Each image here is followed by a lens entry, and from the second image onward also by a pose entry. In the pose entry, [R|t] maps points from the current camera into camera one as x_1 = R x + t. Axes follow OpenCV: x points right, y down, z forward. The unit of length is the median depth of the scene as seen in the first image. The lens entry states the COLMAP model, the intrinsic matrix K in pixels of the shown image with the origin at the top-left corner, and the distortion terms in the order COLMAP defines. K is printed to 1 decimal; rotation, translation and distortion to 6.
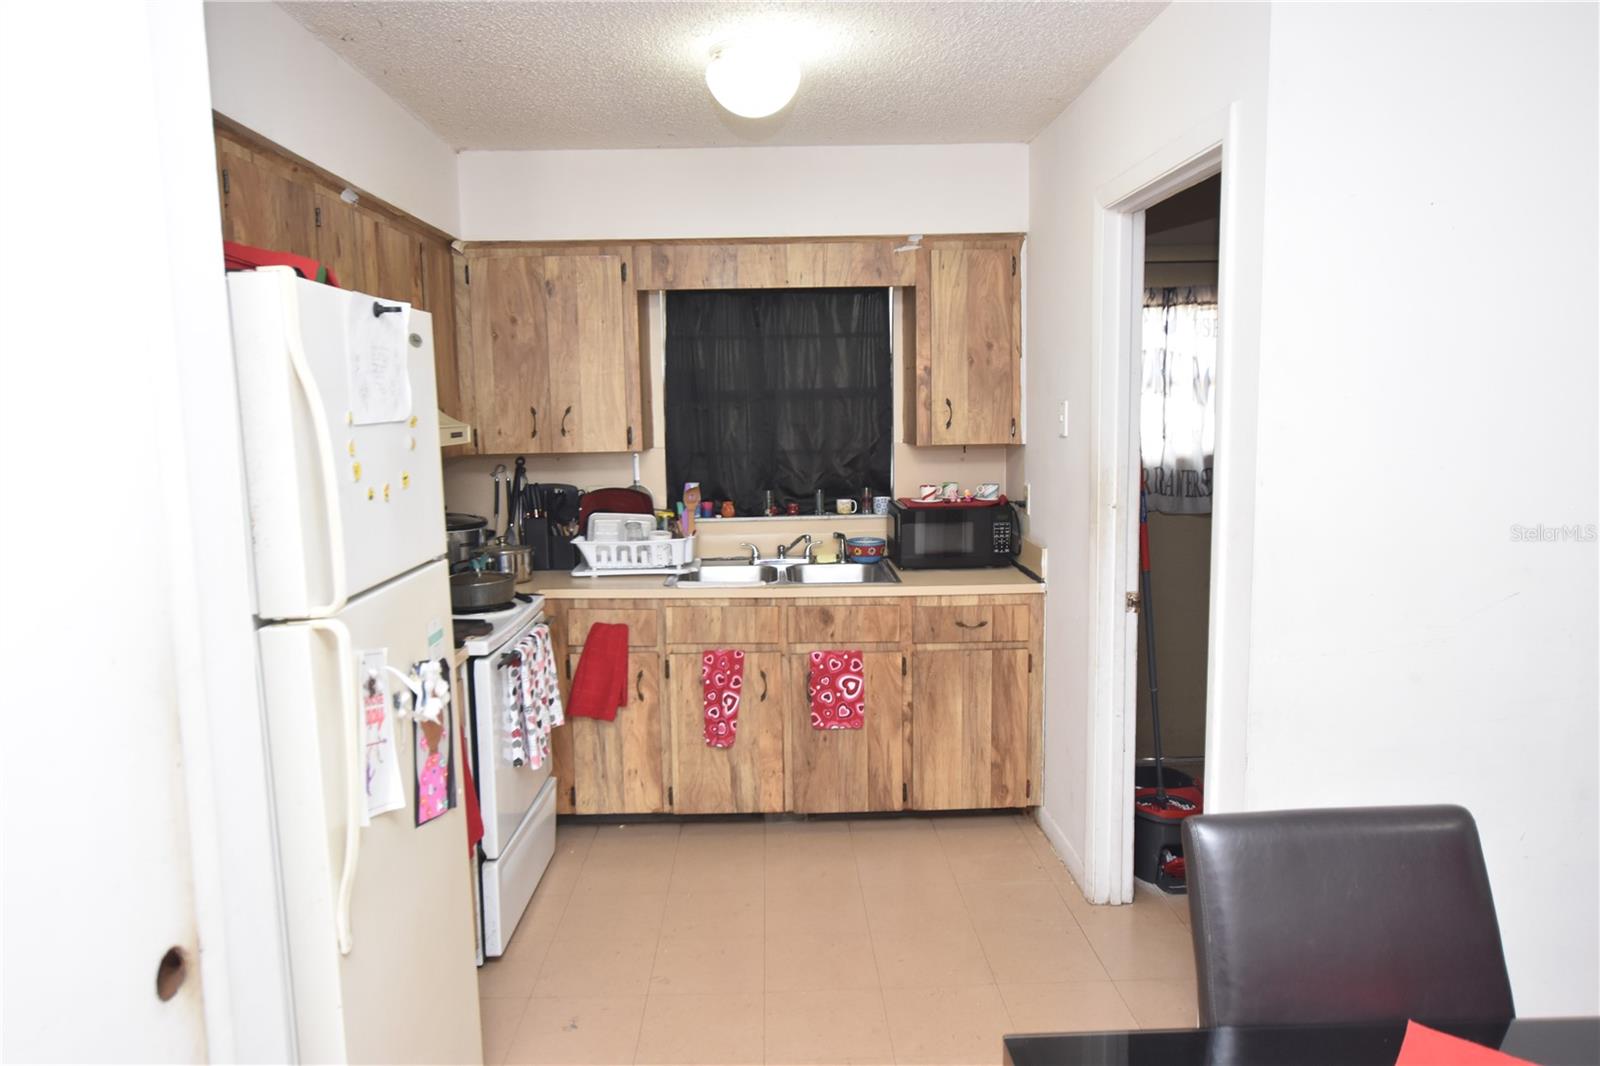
lens RADIAL K [[1109.0, 0, 795.7], [0, 1109.0, 536.0], [0, 0, 1]] dist [-0.015935, 0.044316]
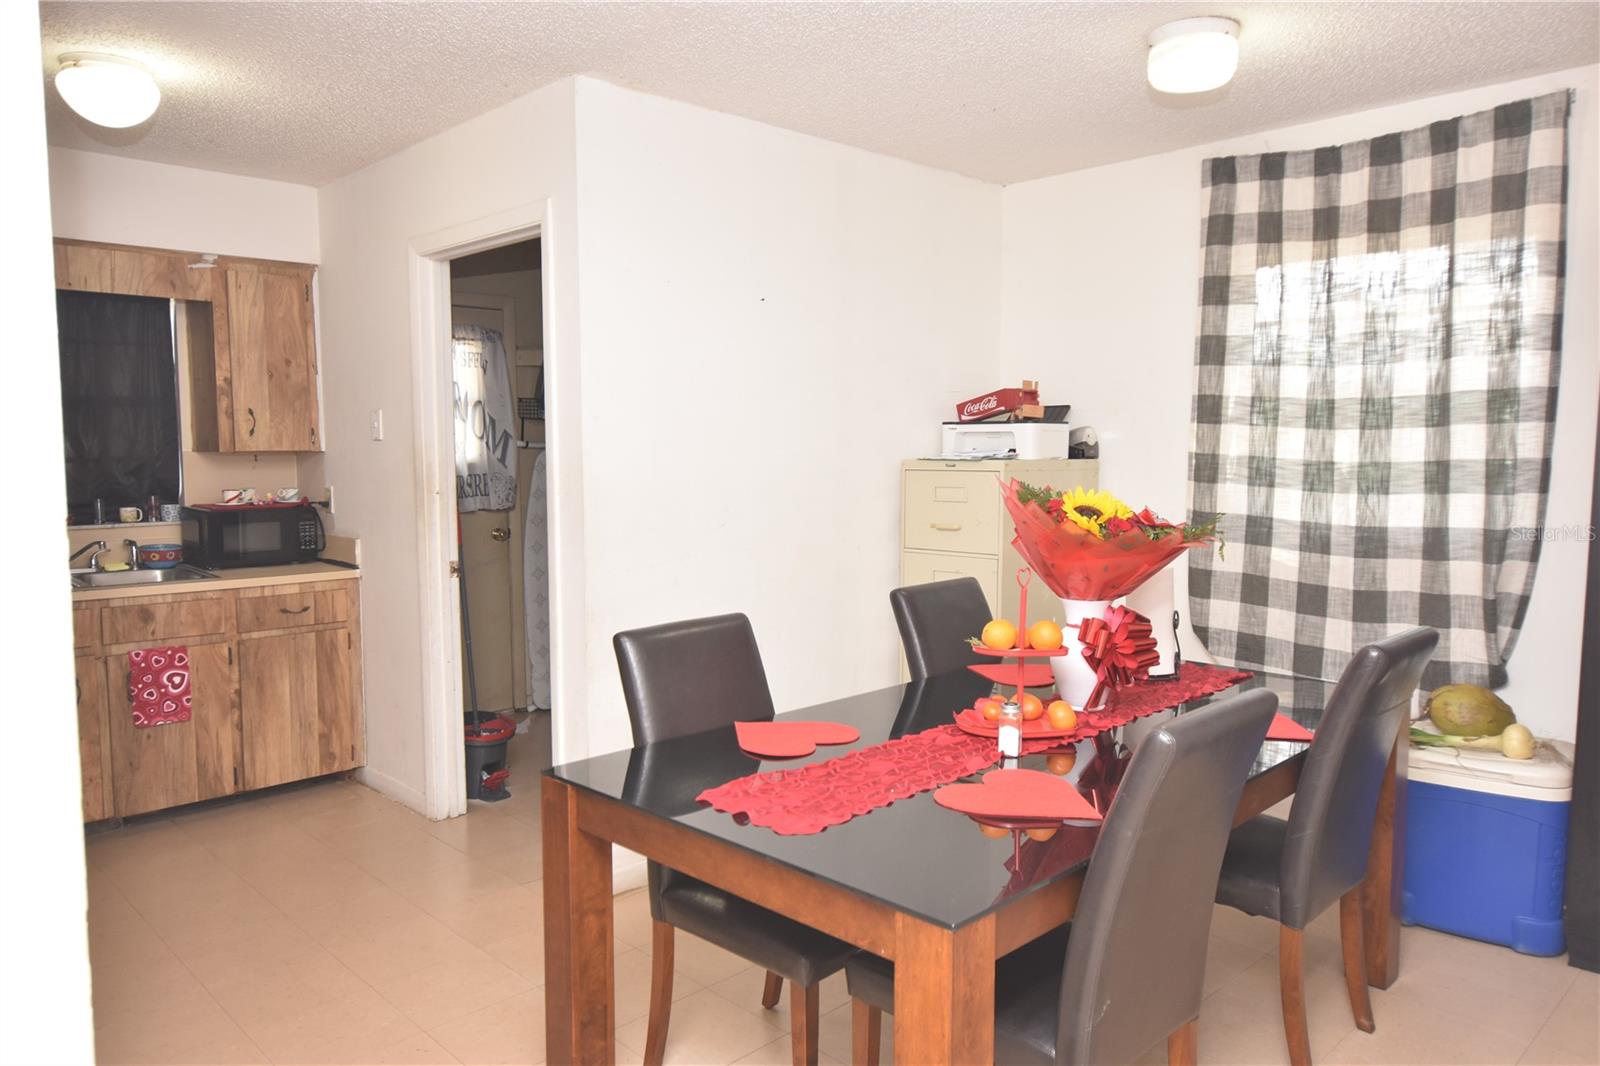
lens RADIAL K [[1109.0, 0, 795.7], [0, 1109.0, 536.0], [0, 0, 1]] dist [-0.015935, 0.044316]
pose [[0.738464, -0.041964, 0.672985, -0.210668], [0.071695, 0.997290, -0.016484, 0.058837], [-0.670470, 0.060422, 0.739472, -0.156547]]
